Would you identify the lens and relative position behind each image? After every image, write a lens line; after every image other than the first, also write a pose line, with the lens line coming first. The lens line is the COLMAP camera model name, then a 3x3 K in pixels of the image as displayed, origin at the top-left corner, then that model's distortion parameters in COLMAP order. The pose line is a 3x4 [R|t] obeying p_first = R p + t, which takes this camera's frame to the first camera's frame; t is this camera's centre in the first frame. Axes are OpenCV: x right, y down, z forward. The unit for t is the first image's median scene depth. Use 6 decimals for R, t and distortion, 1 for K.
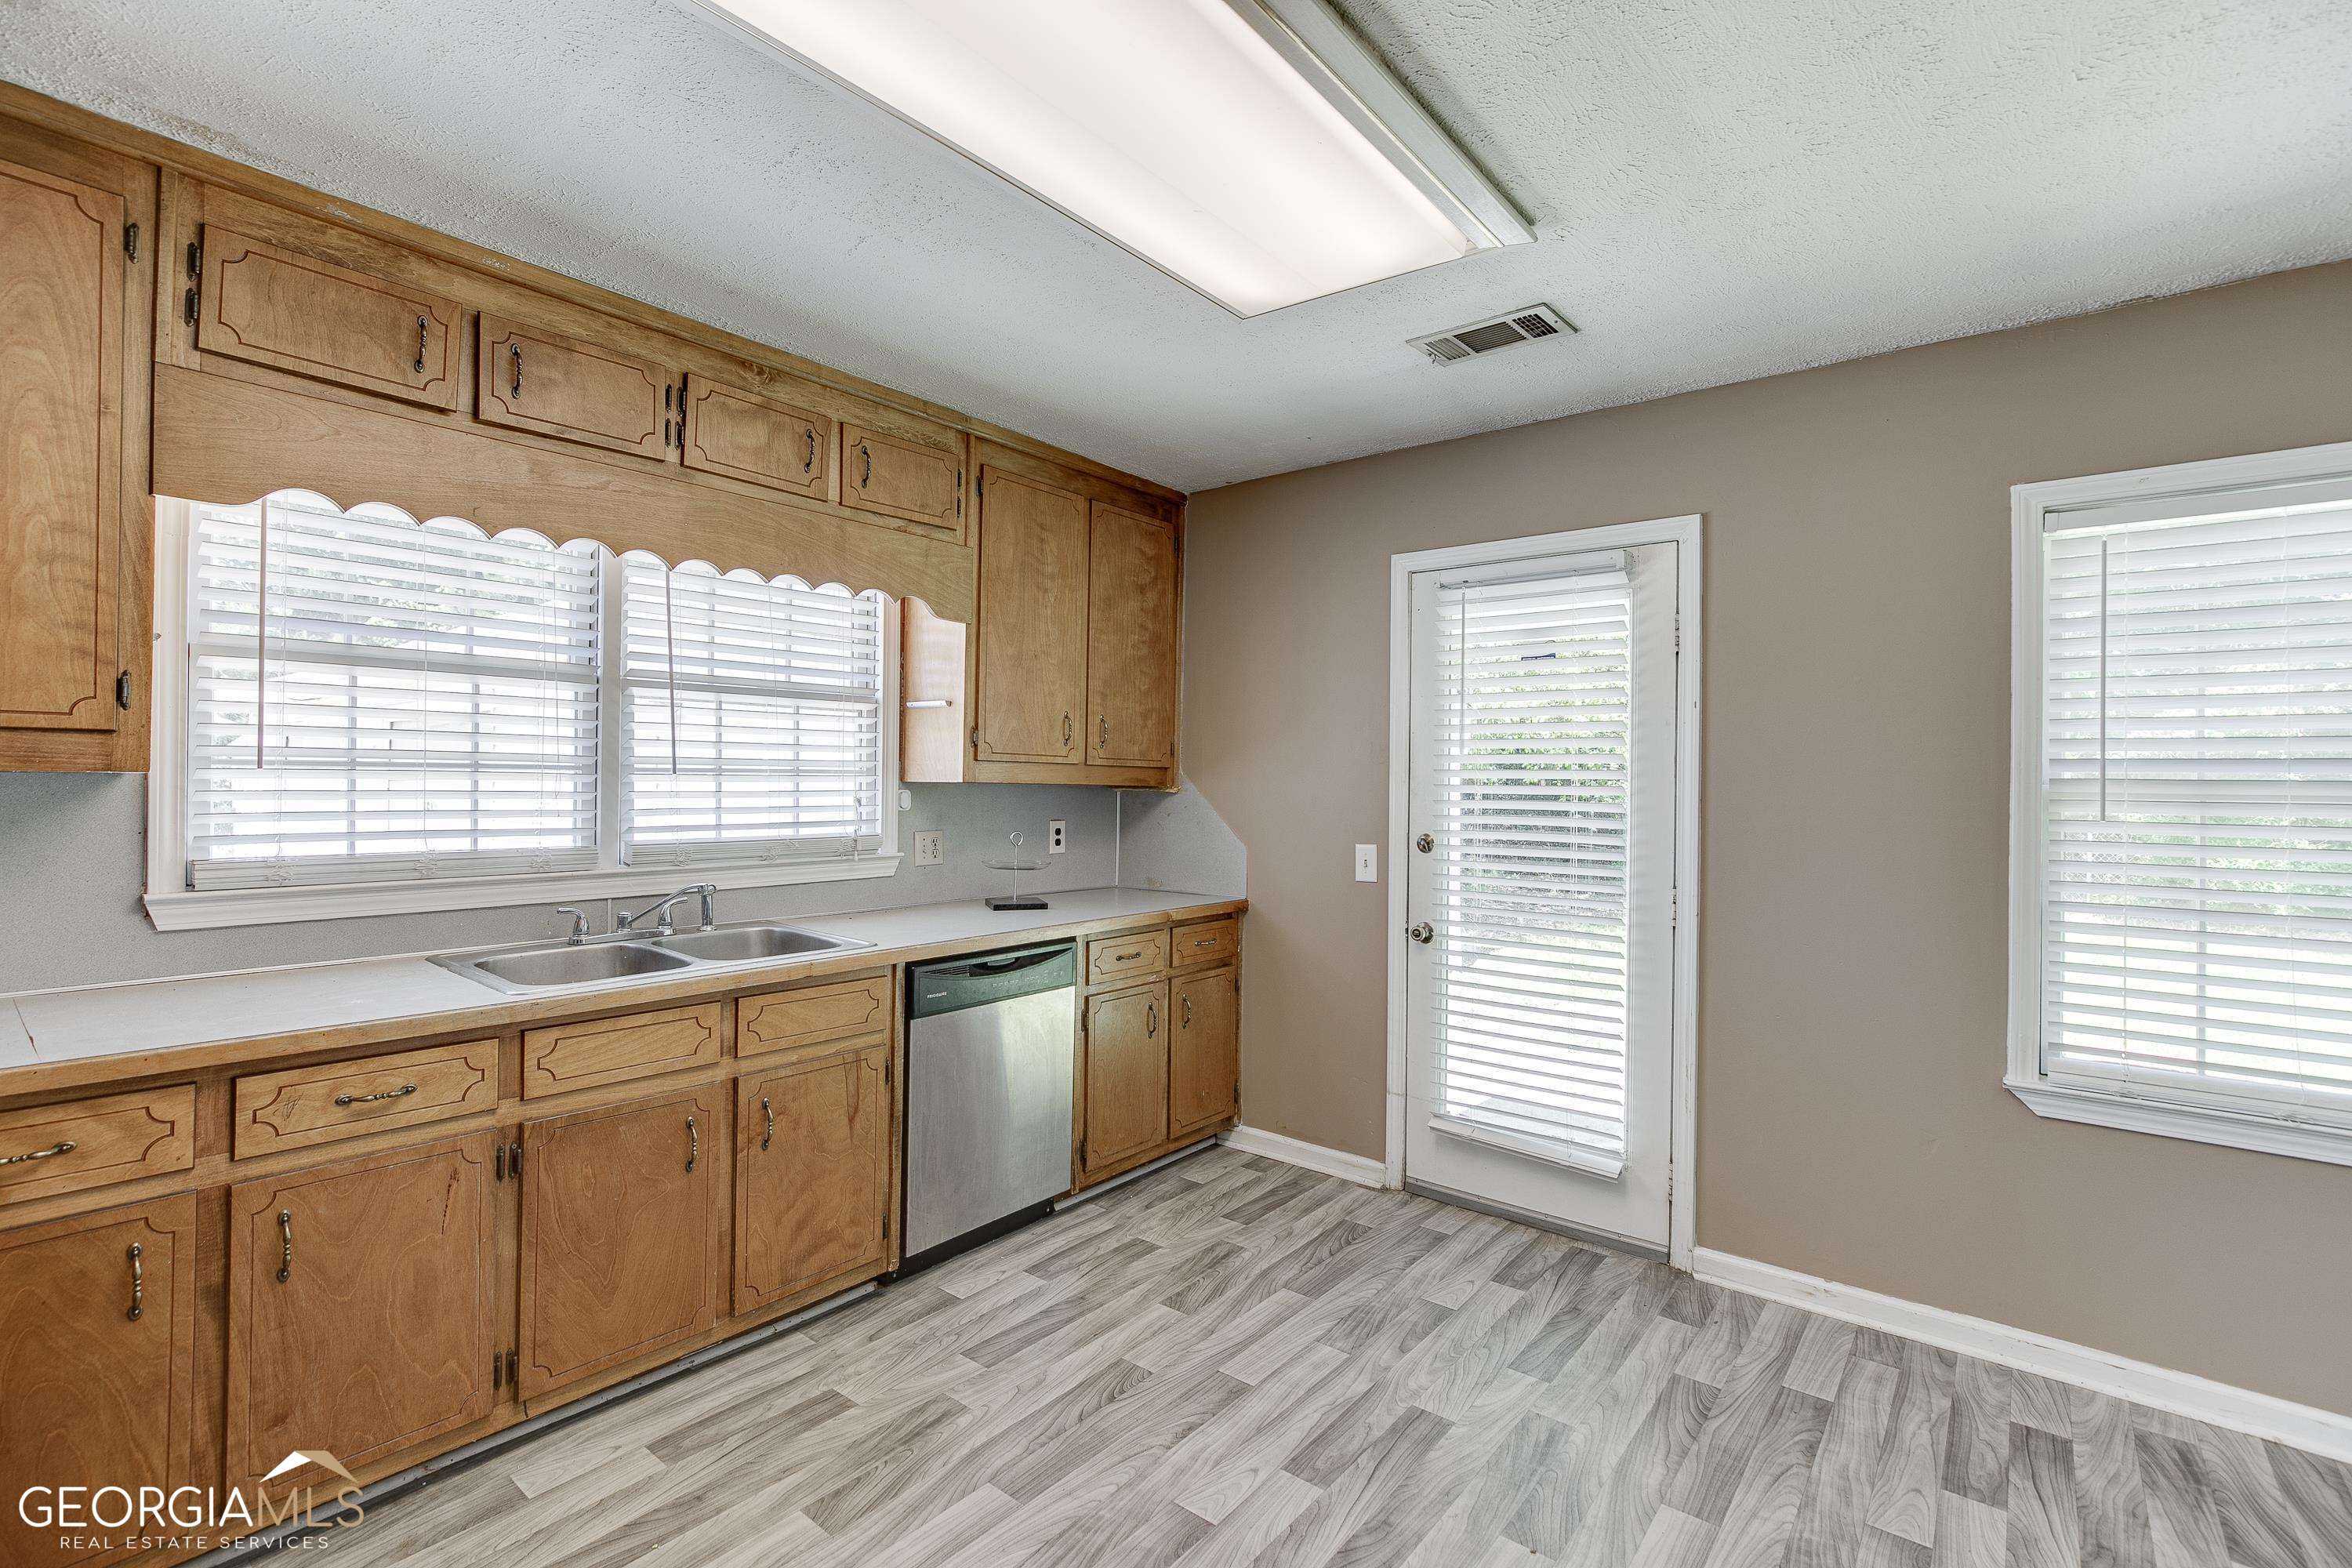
lens RADIAL K [[1062.3, 0, 1177.7], [0, 1062.3, 787.8], [0, 0, 1]] dist [-0.012307, 0.004081]
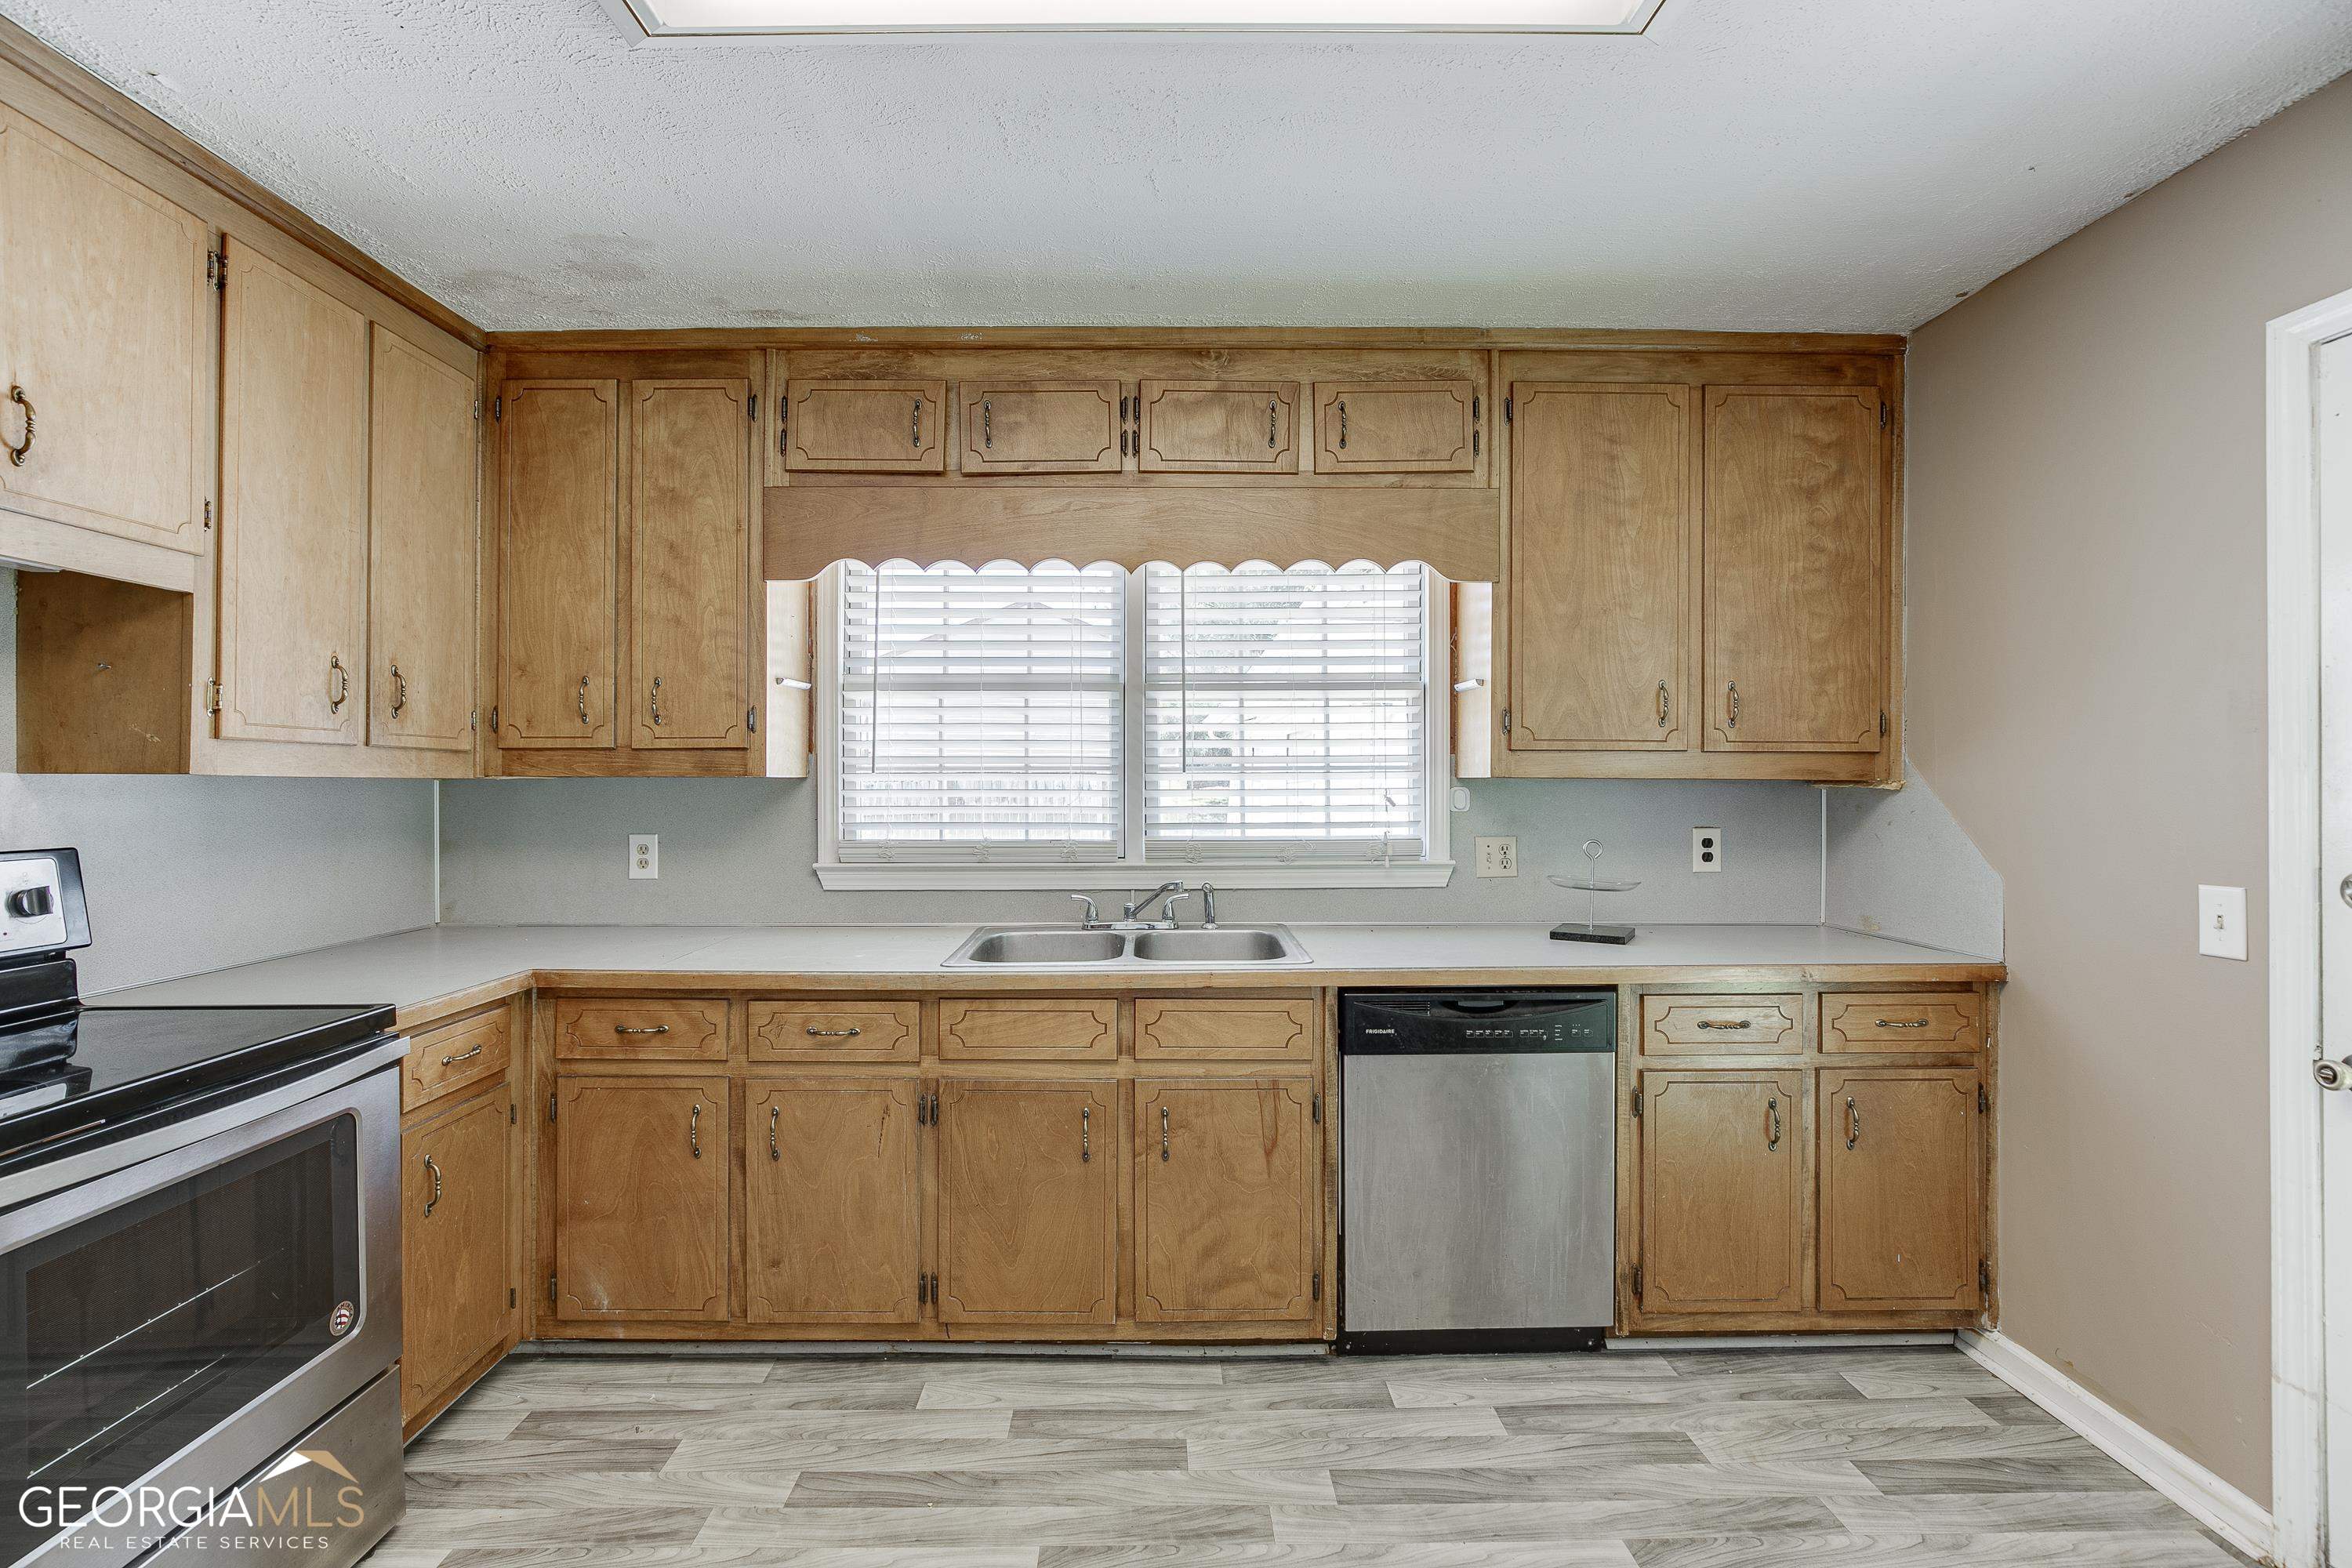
lens RADIAL K [[1062.3, 0, 1119.2], [0, 1062.3, 781.7], [0, 0, 1]] dist [-0.012307, 0.004081]
pose [[0.637955, -0.007240, -0.770040, 0.312498], [0.004595, 0.999974, -0.005595, 0.001626], [0.770060, 0.000031, 0.637971, 0.331725]]
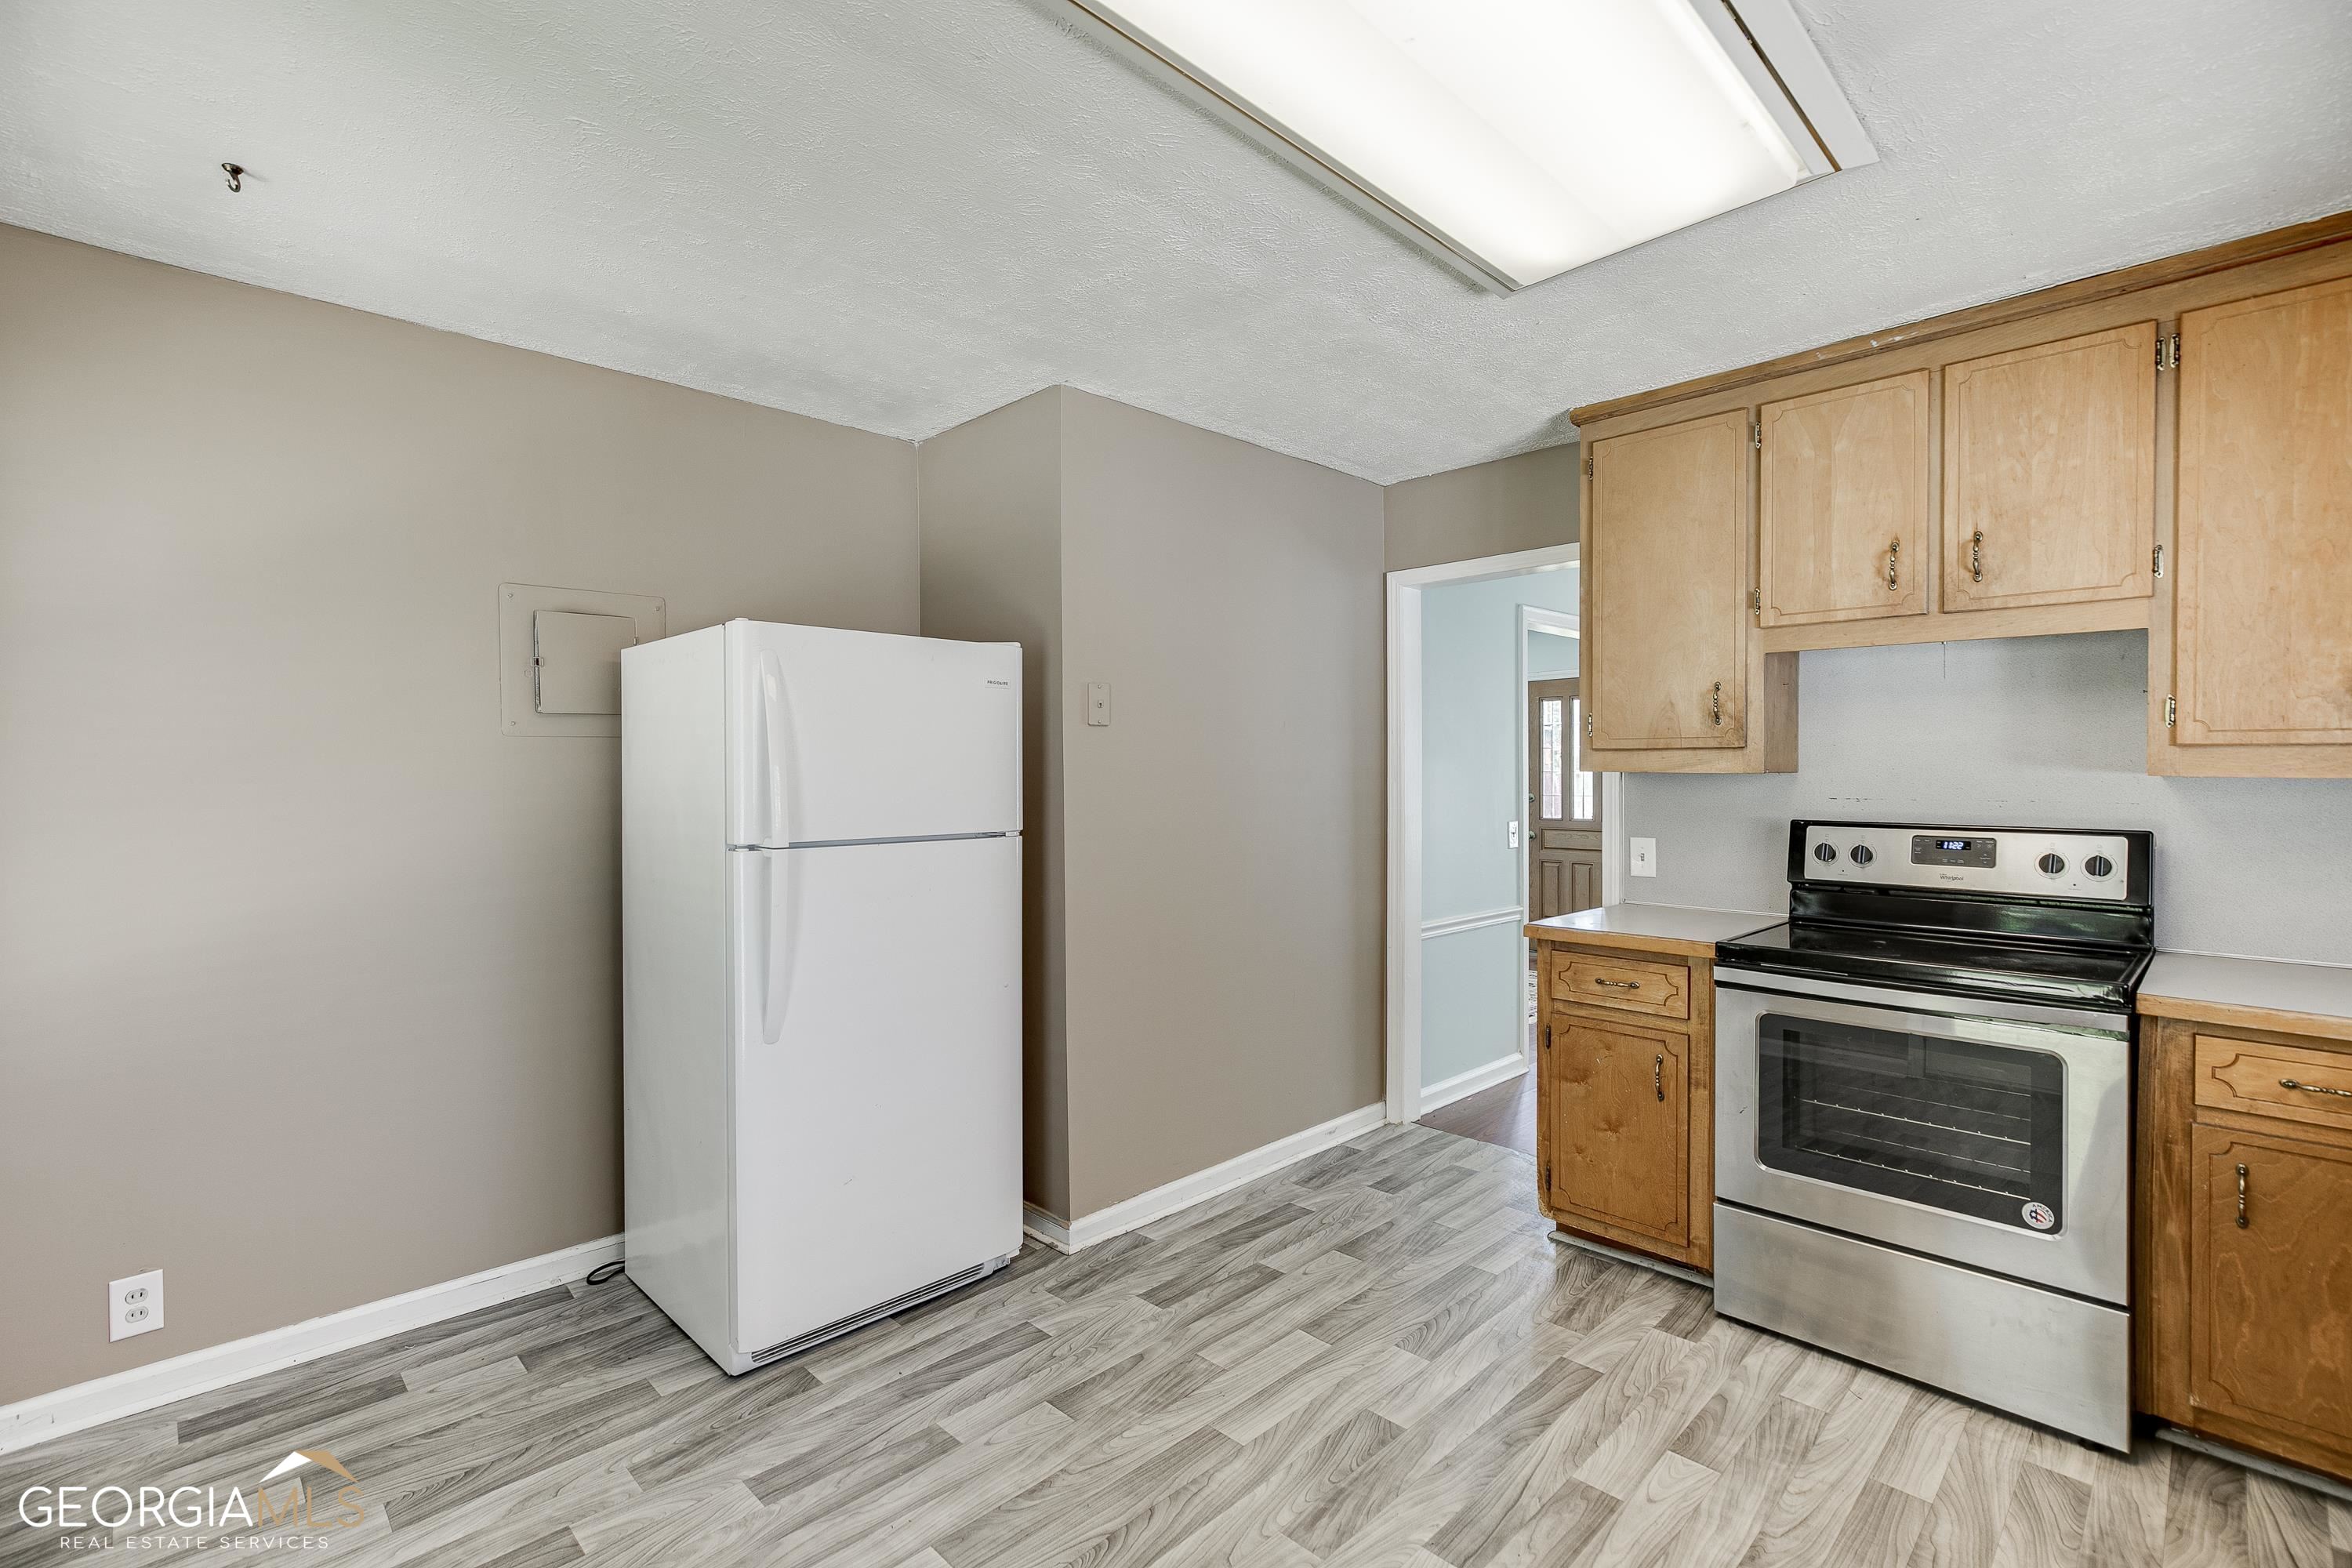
lens RADIAL K [[1062.3, 0, 1157.8], [0, 1062.3, 773.6], [0, 0, 1]] dist [-0.012307, 0.004081]
pose [[-0.993642, -0.008186, 0.112292, 0.077747], [-0.007340, 0.999942, 0.007945, -0.012578], [-0.112350, 0.007070, -0.993644, 1.290624]]
